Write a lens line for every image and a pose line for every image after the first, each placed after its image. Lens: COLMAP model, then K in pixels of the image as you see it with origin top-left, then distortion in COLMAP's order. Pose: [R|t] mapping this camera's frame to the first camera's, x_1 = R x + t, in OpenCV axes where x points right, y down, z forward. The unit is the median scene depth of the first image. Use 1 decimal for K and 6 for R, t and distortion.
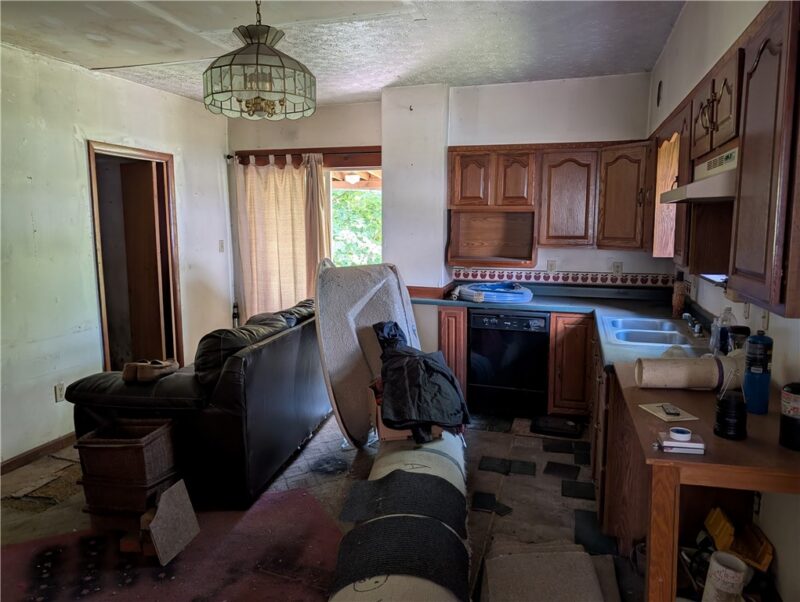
lens RADIAL K [[565.4, 0, 401.7], [0, 565.4, 299.3], [0, 0, 1]] dist [0.021954, -0.008721]
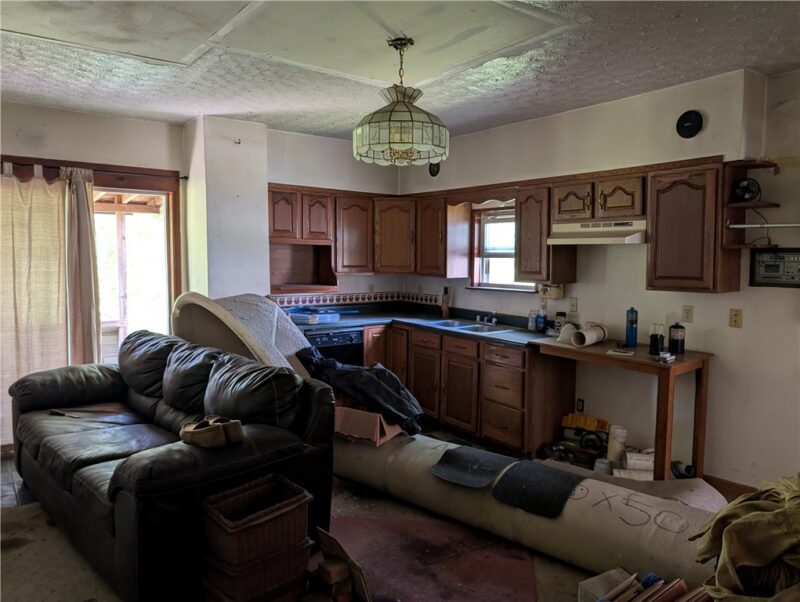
lens RADIAL K [[565.4, 0, 402.0], [0, 565.4, 299.3], [0, 0, 1]] dist [0.021954, -0.008721]
pose [[0.579632, -0.063265, 0.812419, -0.652926], [0.105388, 0.994429, 0.002248, -0.027945], [-0.808035, 0.084316, 0.583070, 0.193751]]
